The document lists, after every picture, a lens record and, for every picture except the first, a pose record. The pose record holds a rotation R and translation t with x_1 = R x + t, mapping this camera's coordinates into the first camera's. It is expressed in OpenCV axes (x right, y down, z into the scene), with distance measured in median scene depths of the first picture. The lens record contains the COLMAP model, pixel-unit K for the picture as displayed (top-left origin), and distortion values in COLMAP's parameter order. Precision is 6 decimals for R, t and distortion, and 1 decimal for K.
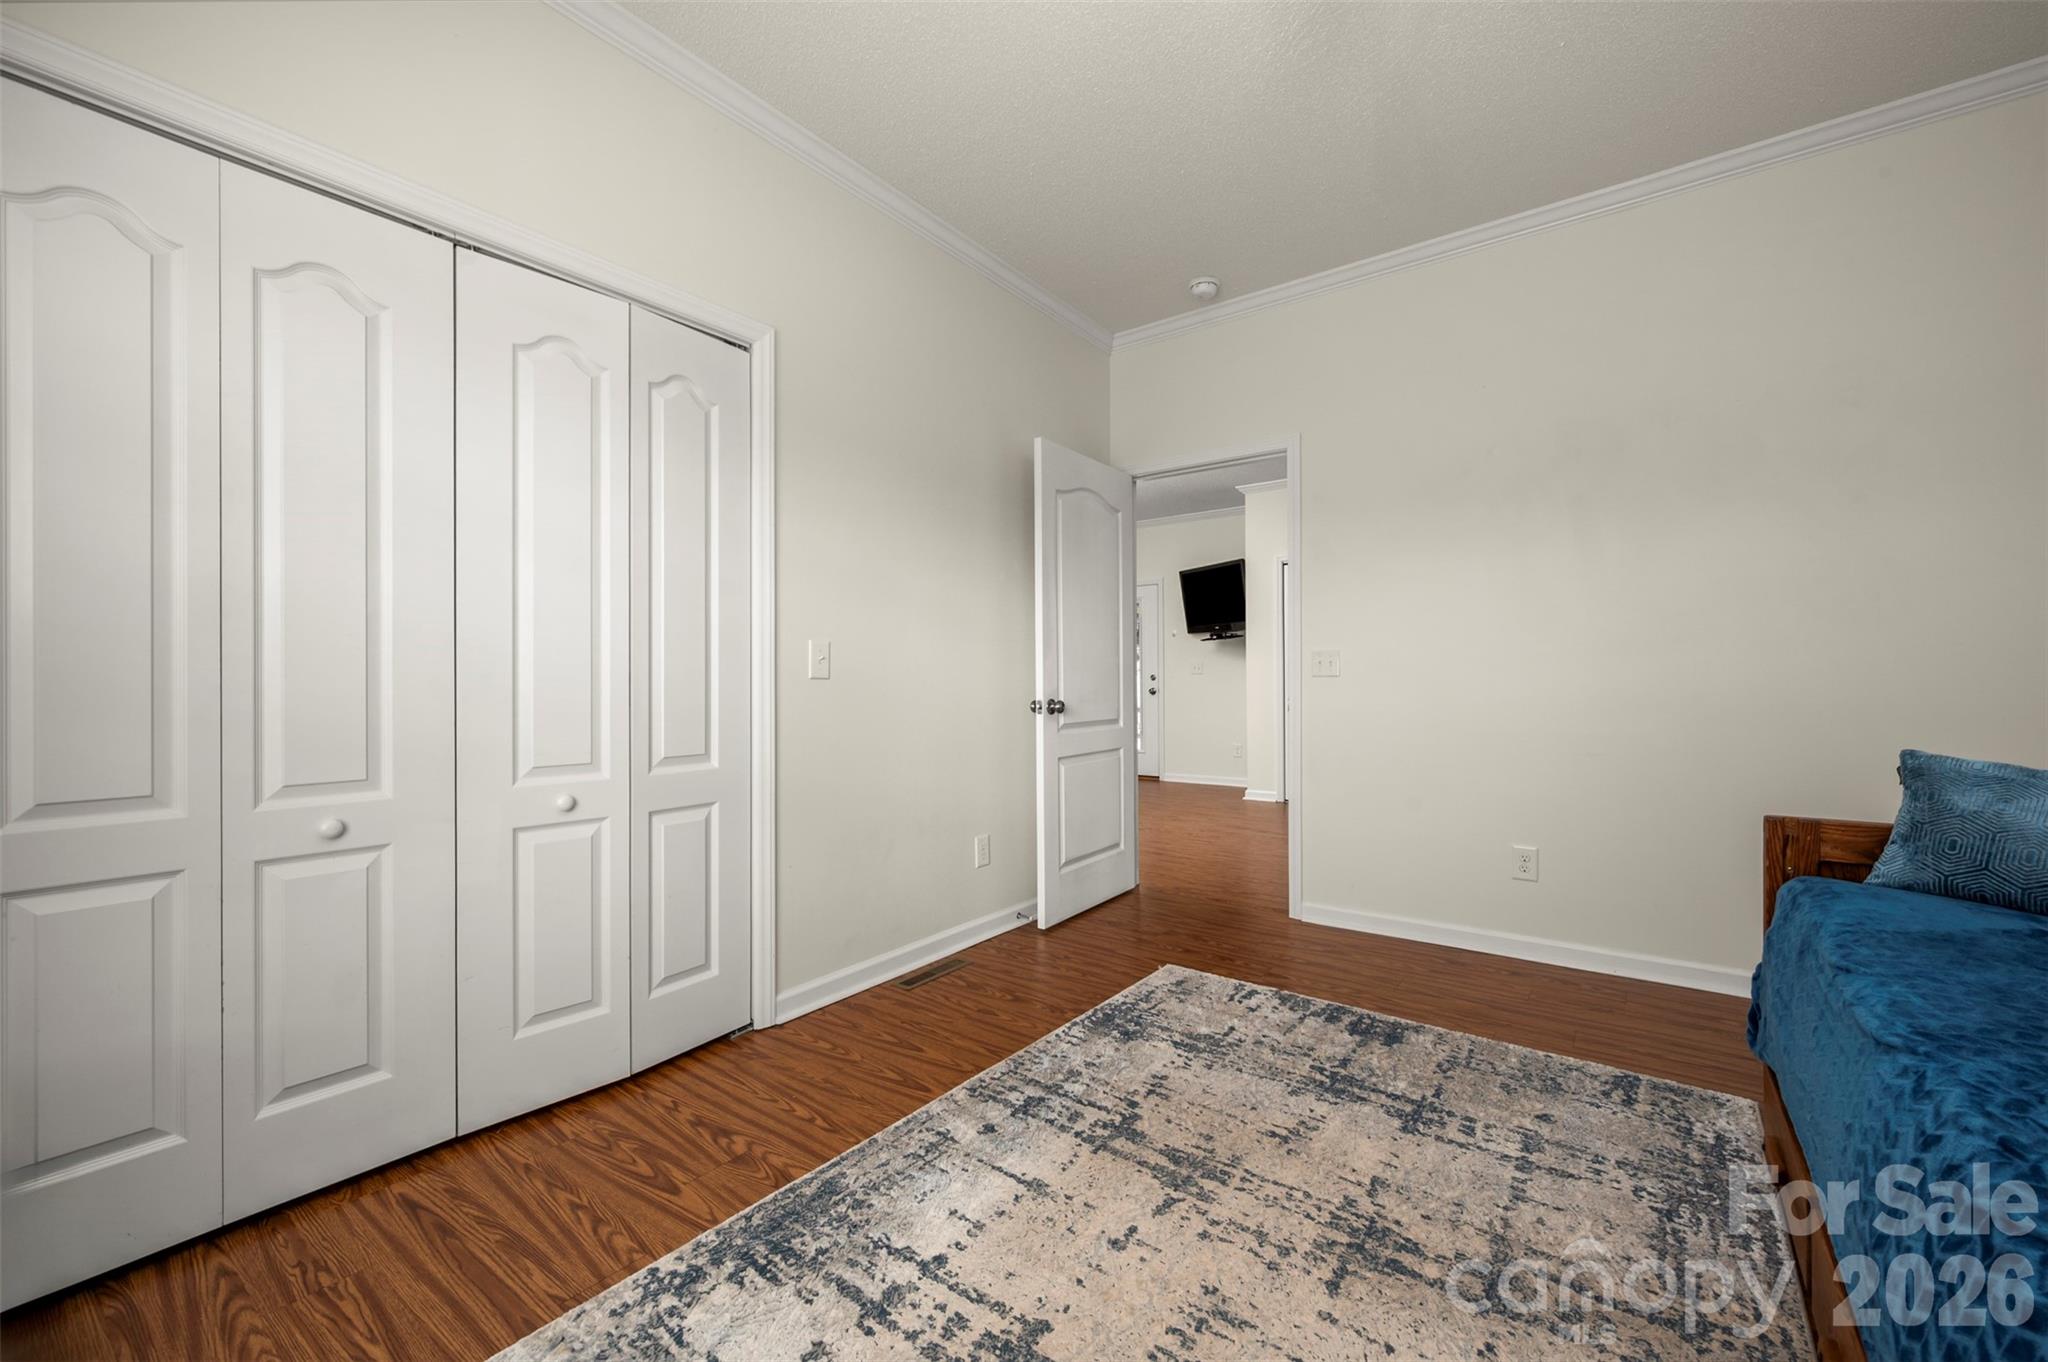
lens RADIAL K [[811.7, 0, 1031.4], [0, 811.7, 688.0], [0, 0, 1]] dist [-0.001138, -0.000312]
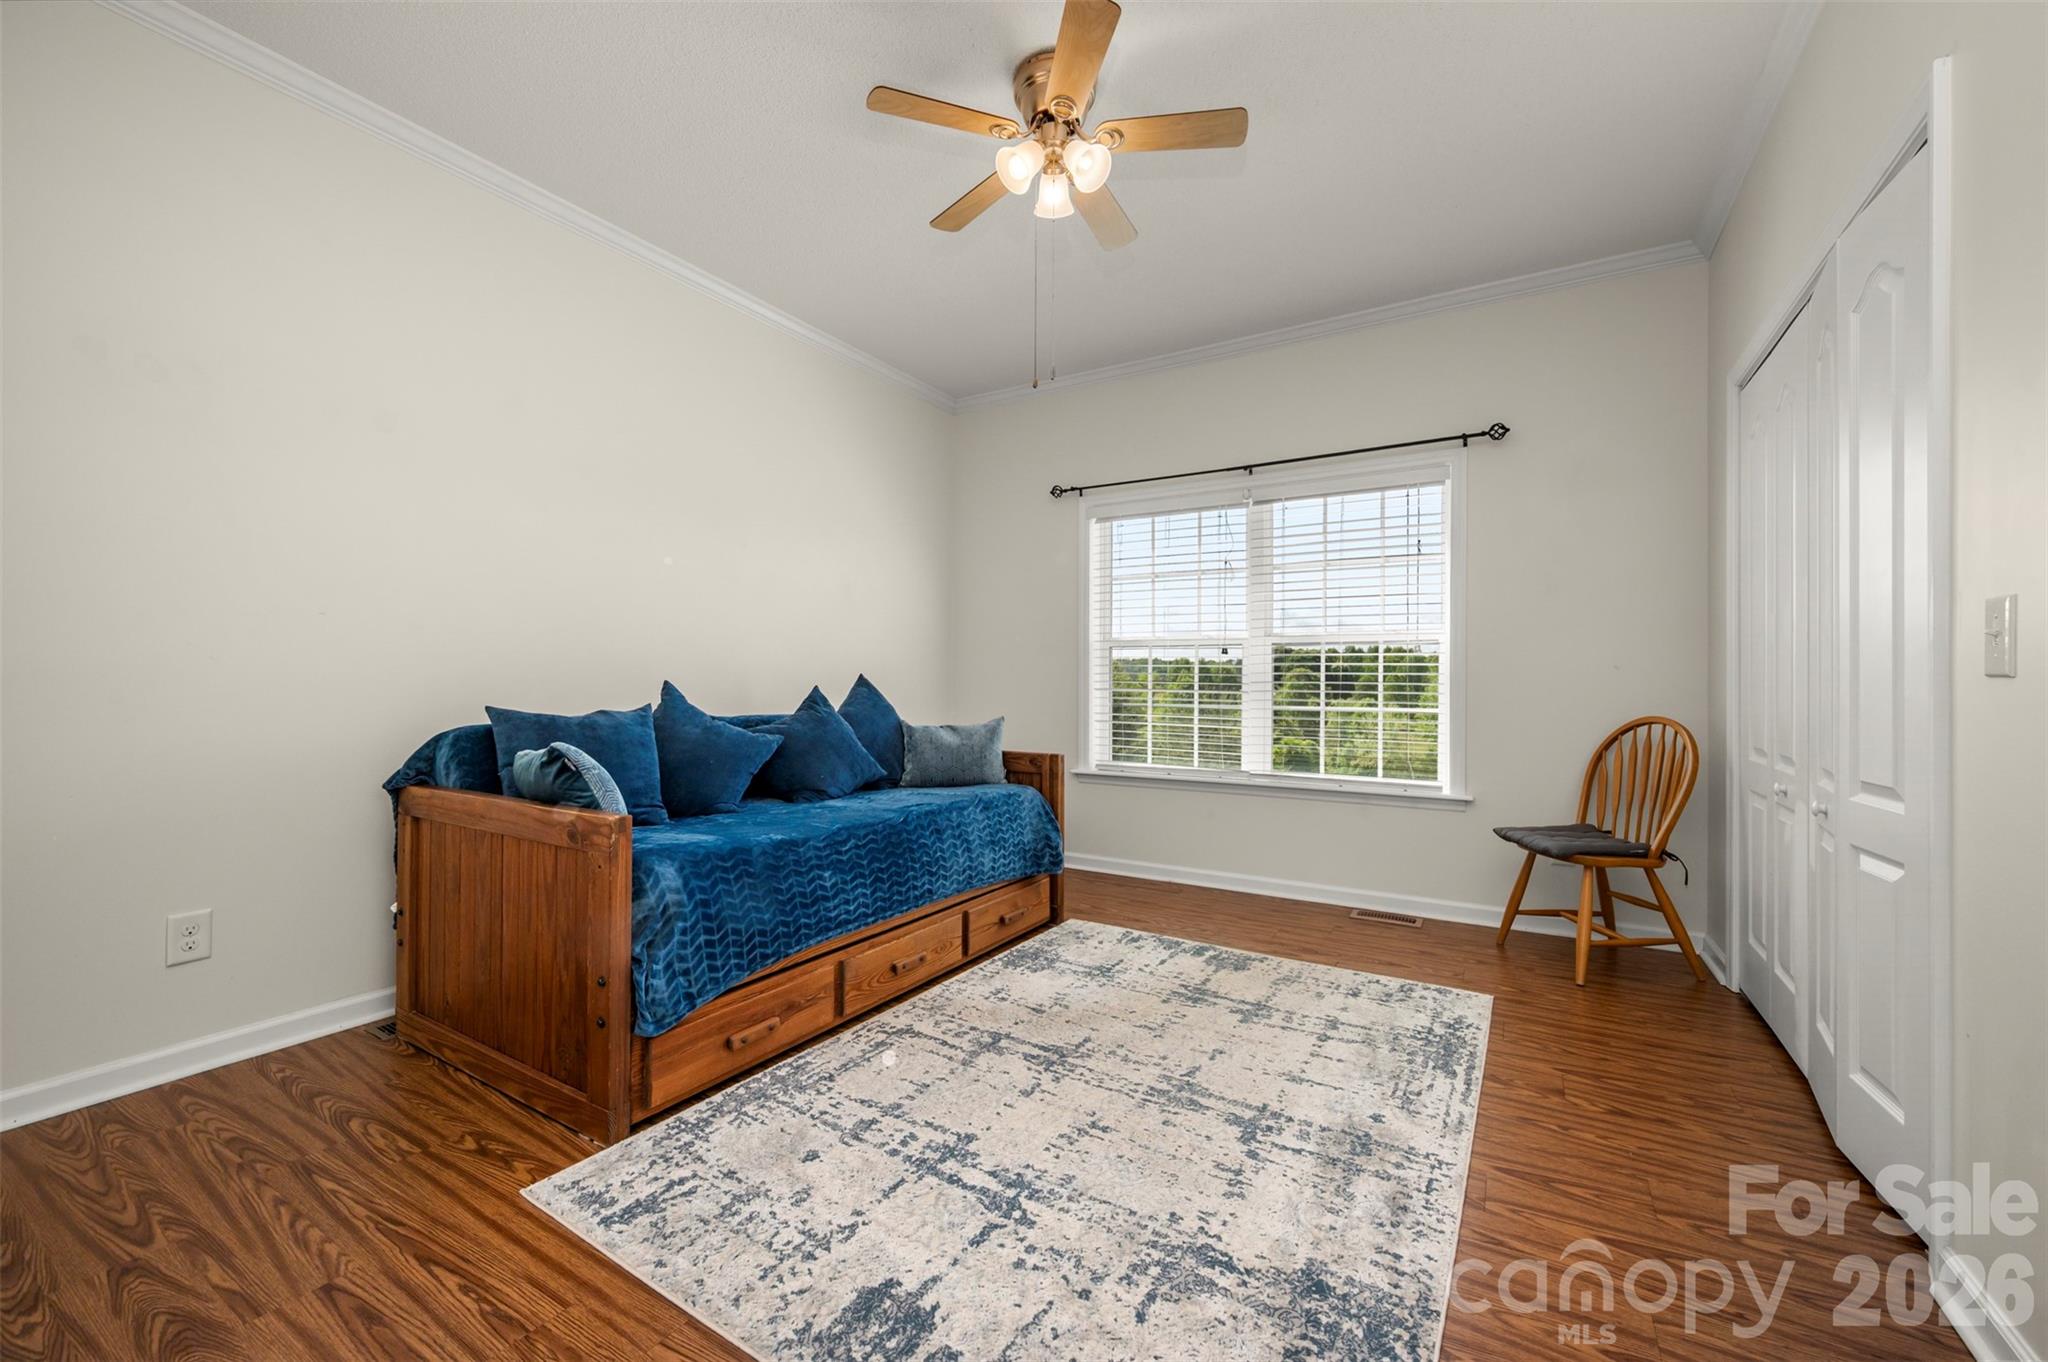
lens RADIAL K [[811.7, 0, 1028.9], [0, 811.7, 675.0], [0, 0, 1]] dist [-0.001138, -0.000312]
pose [[-0.995710, -0.001489, -0.092519, 0.495578], [-0.001100, 0.999990, -0.004256, -0.014026], [0.092524, -0.004136, -0.995702, 2.040215]]
